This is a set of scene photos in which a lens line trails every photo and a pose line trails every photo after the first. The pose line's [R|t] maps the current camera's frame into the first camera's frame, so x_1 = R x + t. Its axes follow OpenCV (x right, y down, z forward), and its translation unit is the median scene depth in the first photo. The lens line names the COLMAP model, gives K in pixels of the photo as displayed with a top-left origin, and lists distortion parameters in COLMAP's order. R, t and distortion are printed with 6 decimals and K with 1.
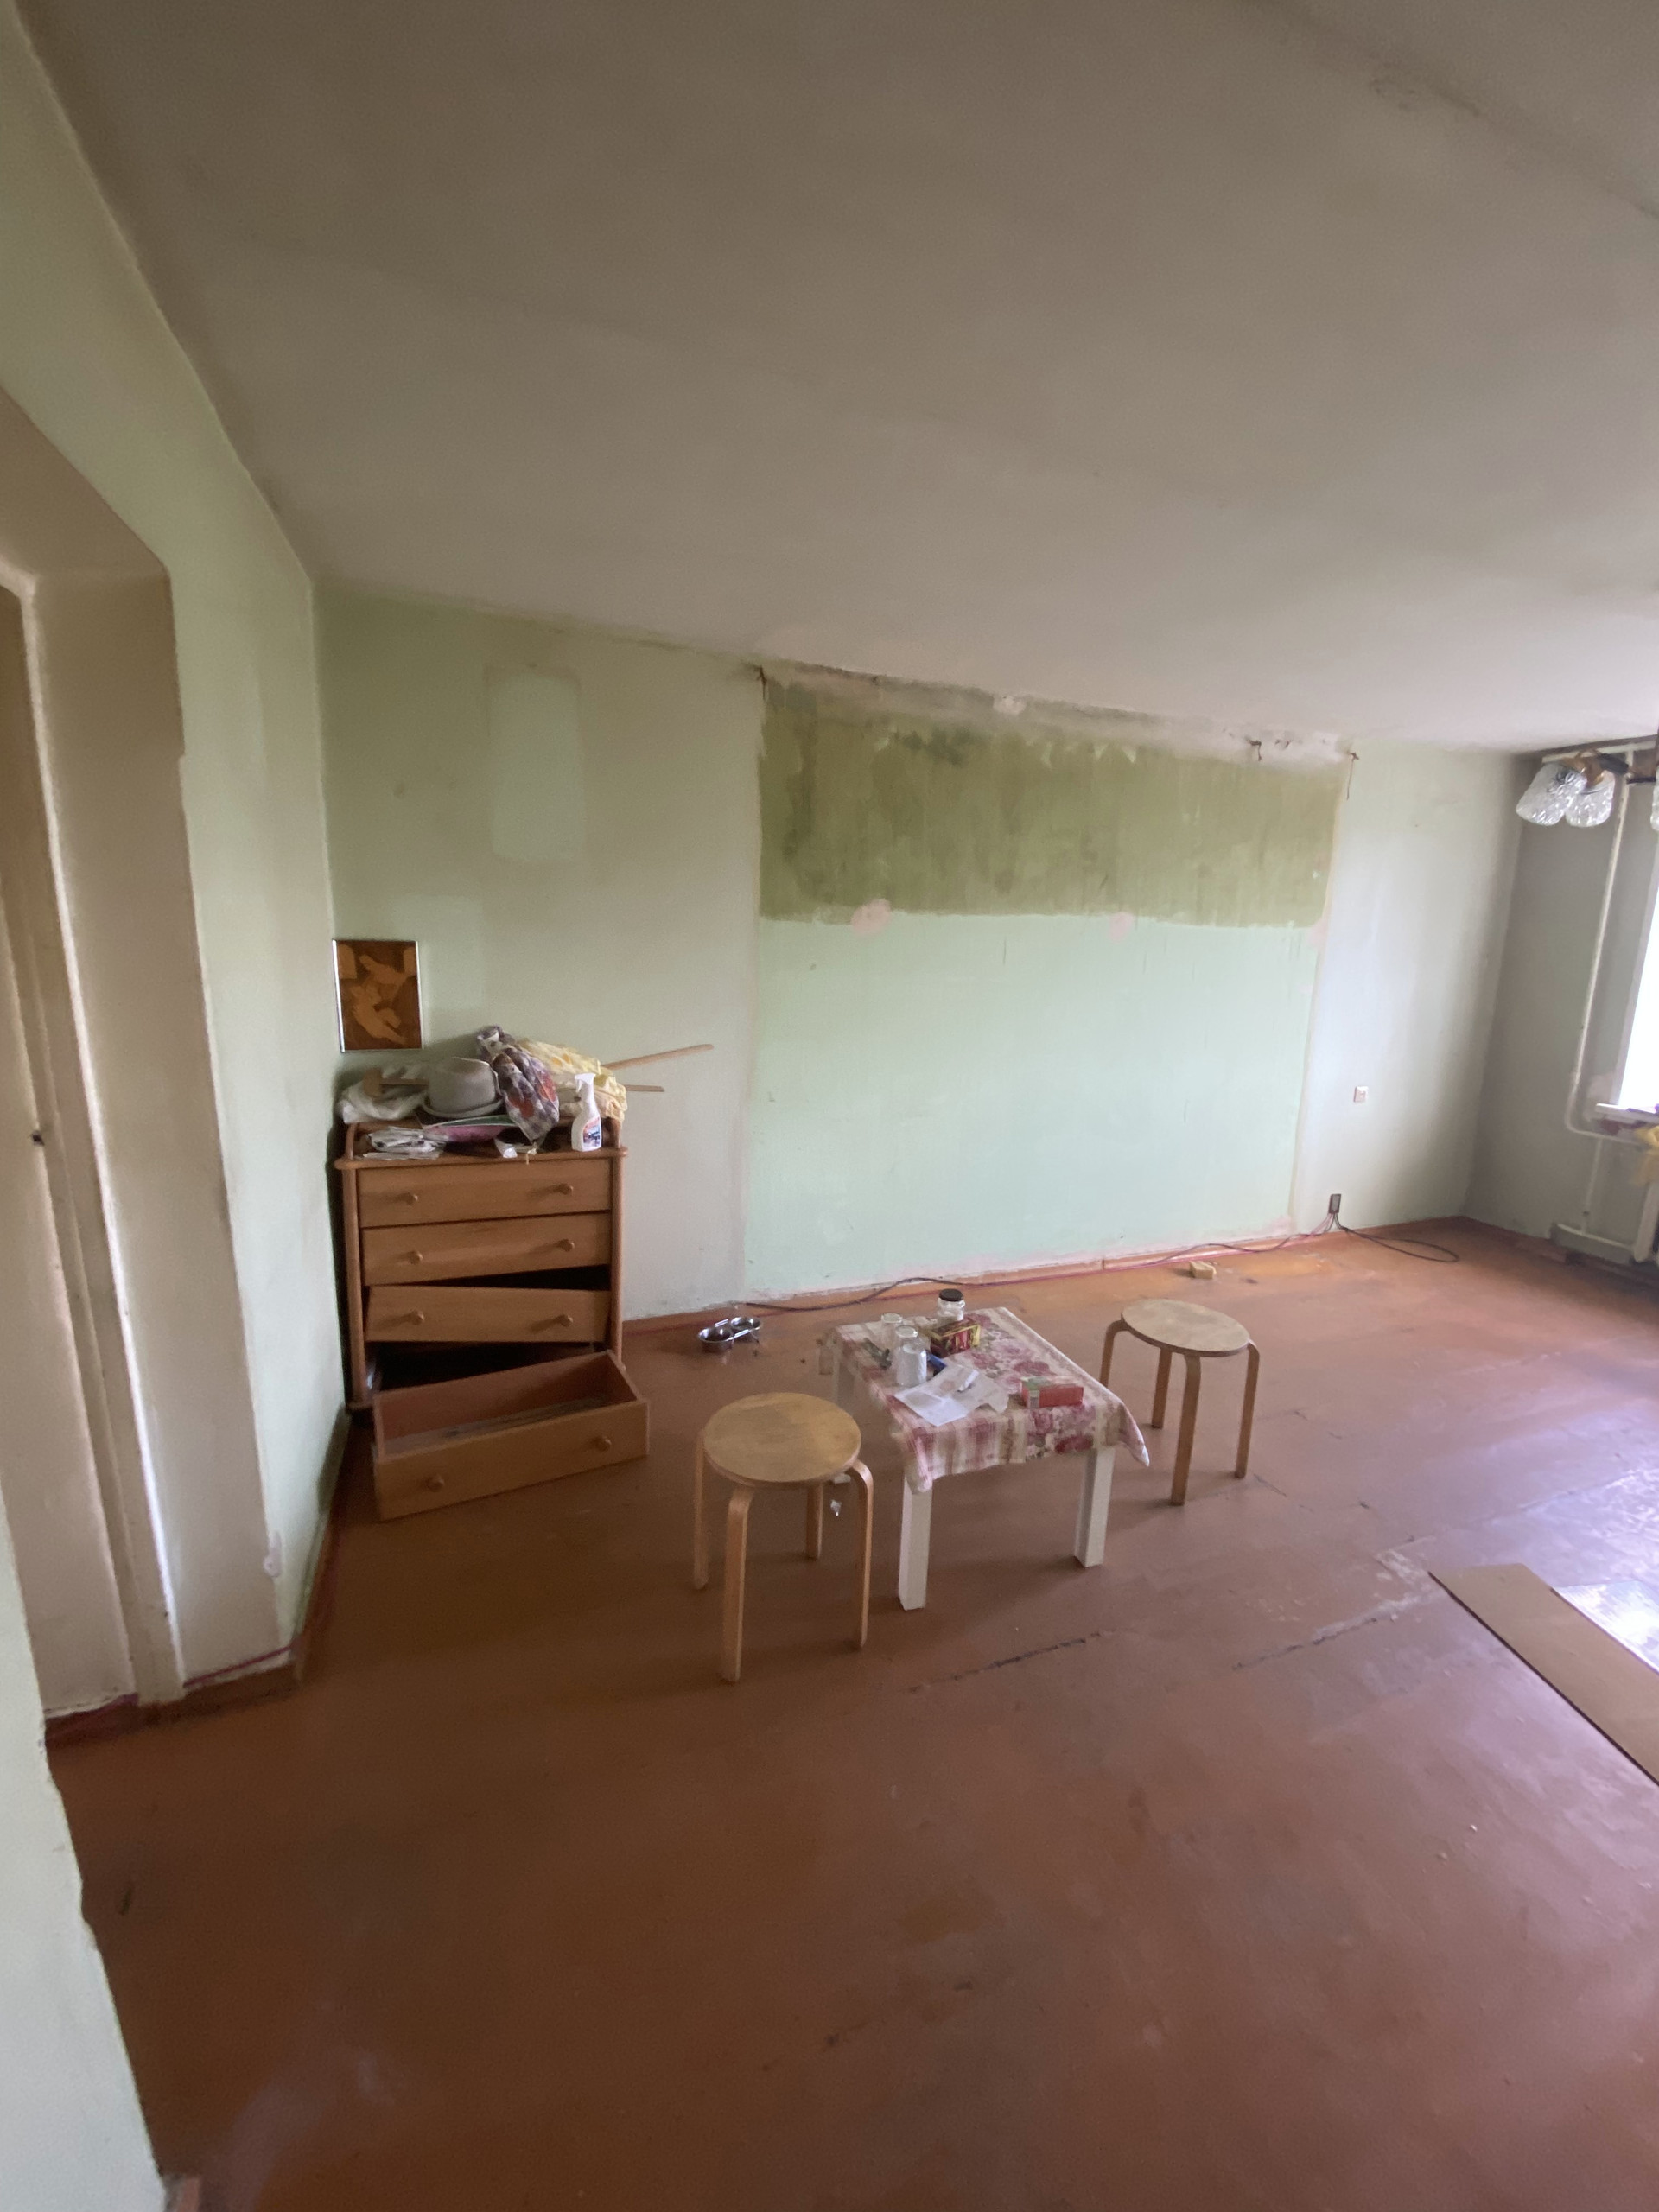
lens RADIAL K [[879.1, 0, 841.7], [0, 879.1, 1095.9], [0, 0, 1]] dist [0.025221, -0.000325]
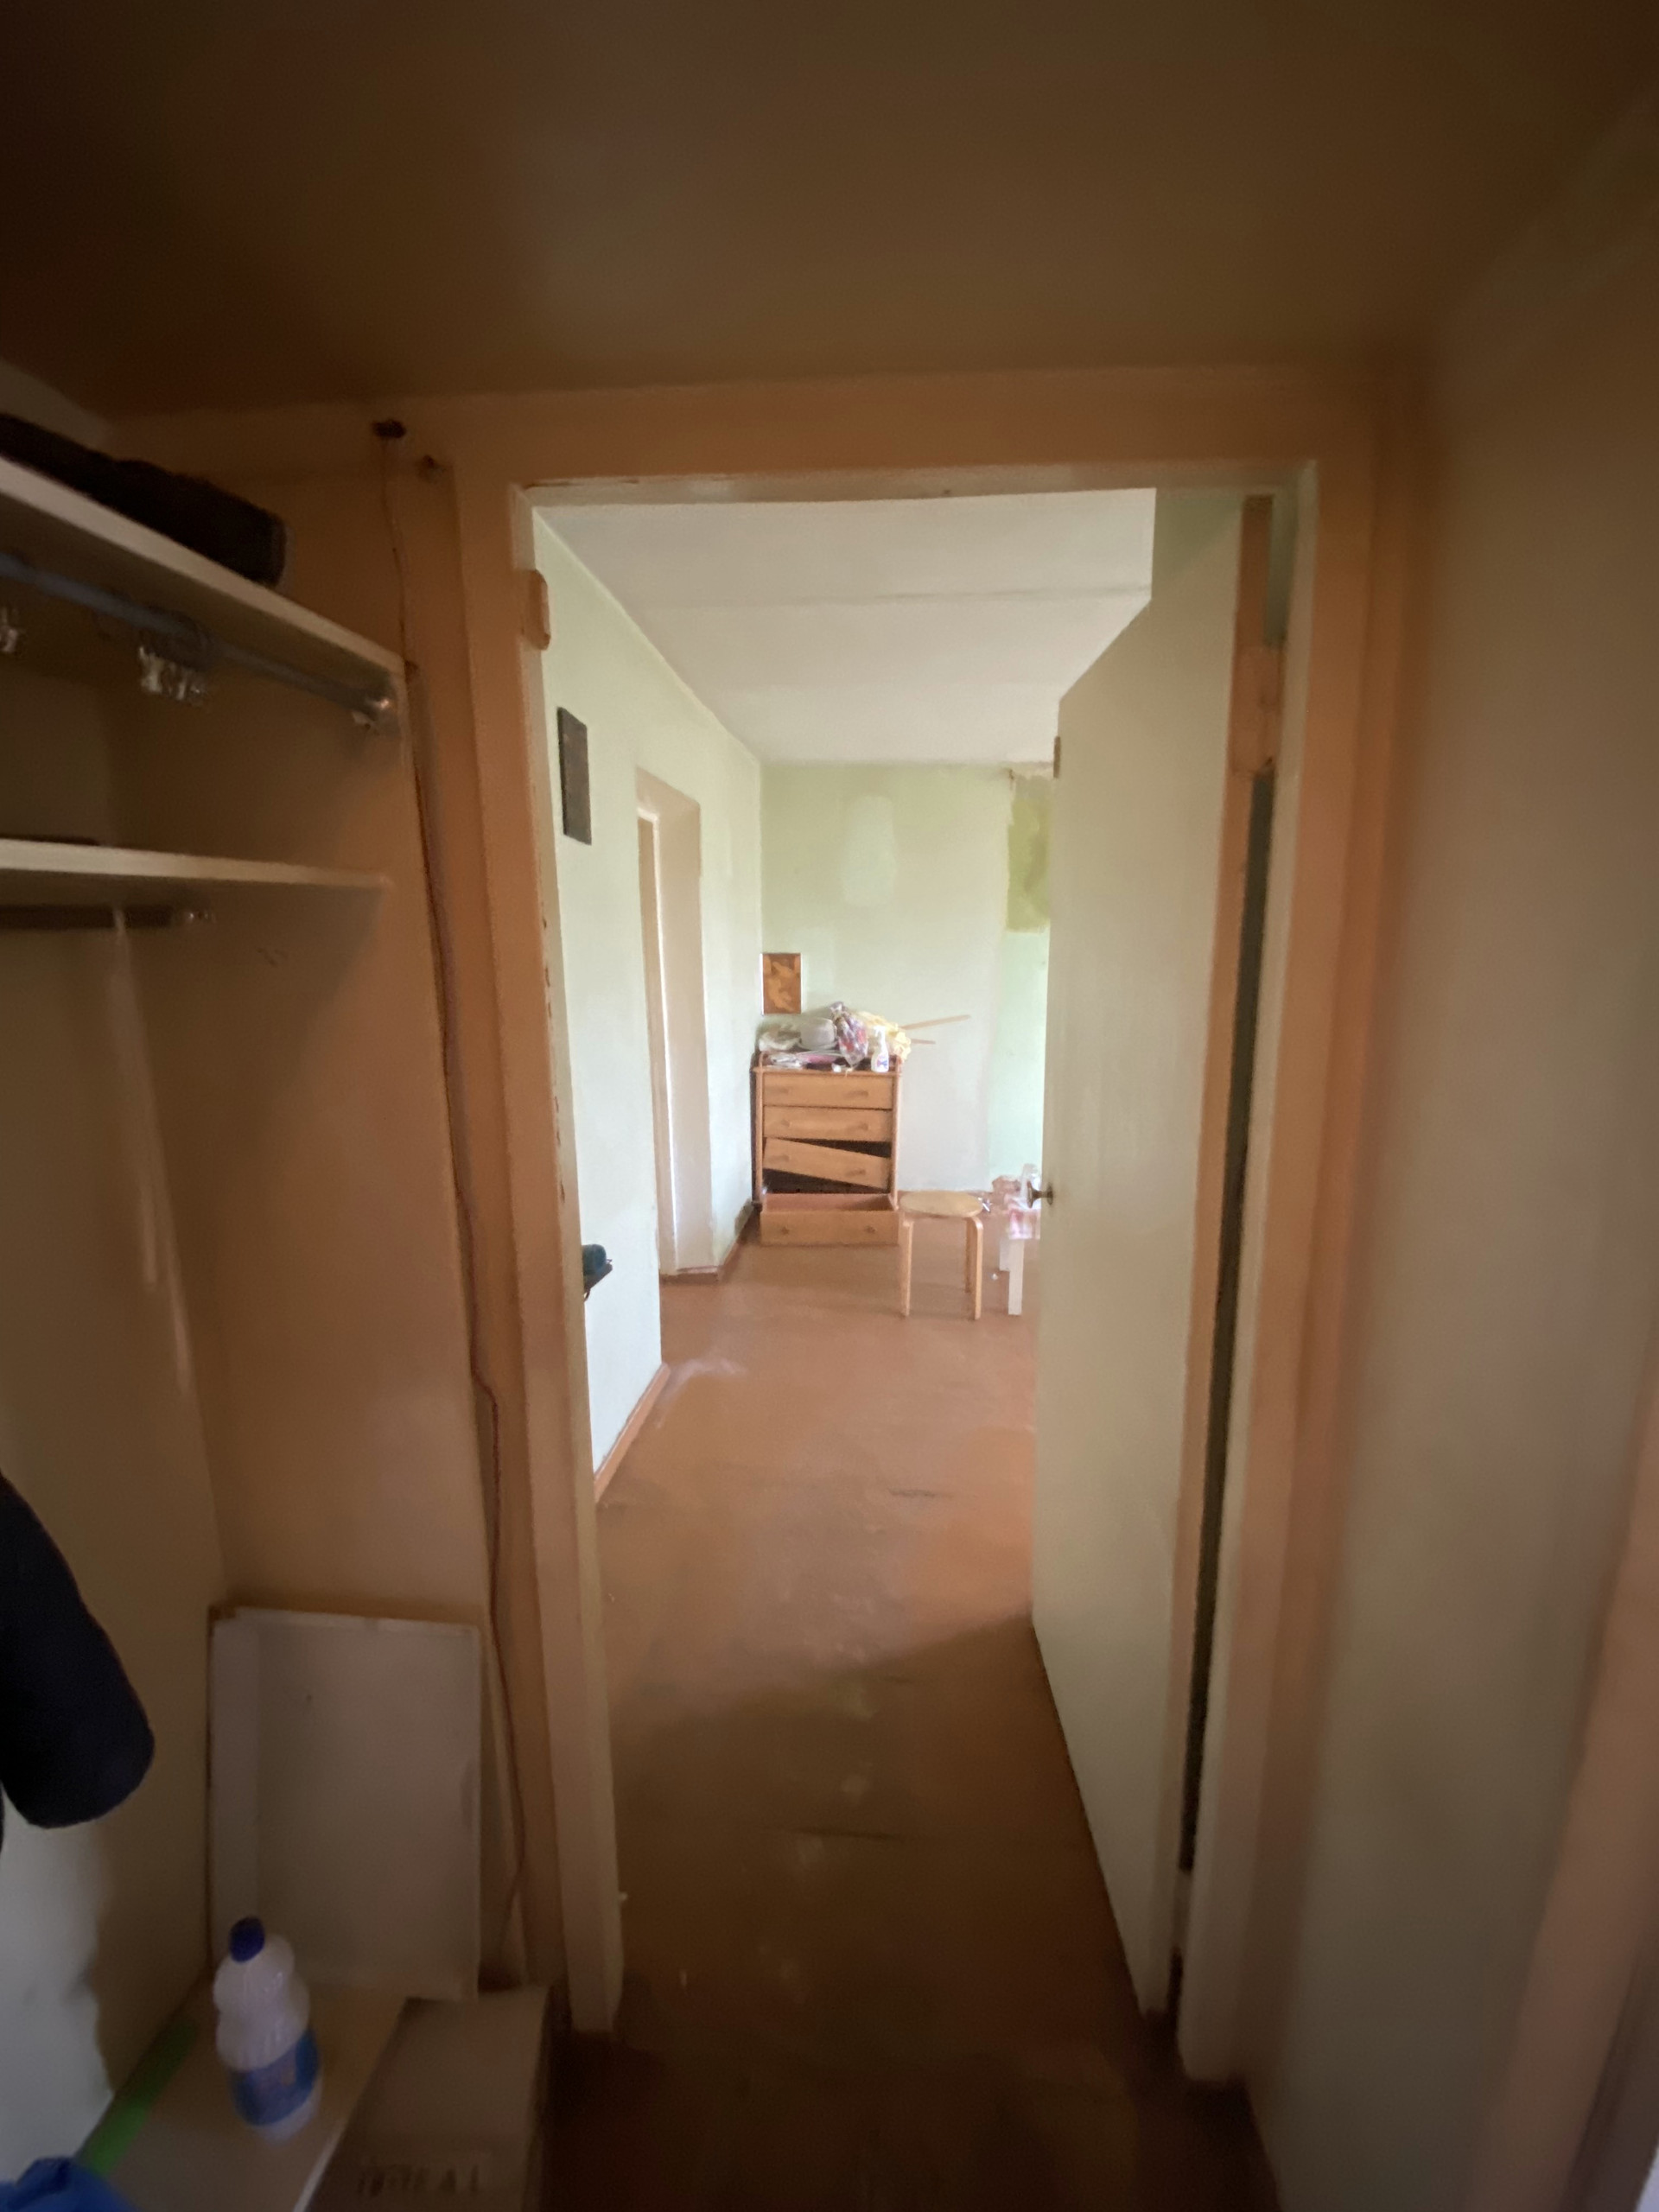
lens RADIAL K [[879.1, 0, 827.3], [0, 879.1, 1112.9], [0, 0, 1]] dist [0.025221, -0.000325]
pose [[0.885556, 0.048050, -0.462041, 0.410379], [-0.057216, 0.998345, -0.005838, 0.156905], [0.460996, 0.031606, 0.886839, -0.552192]]
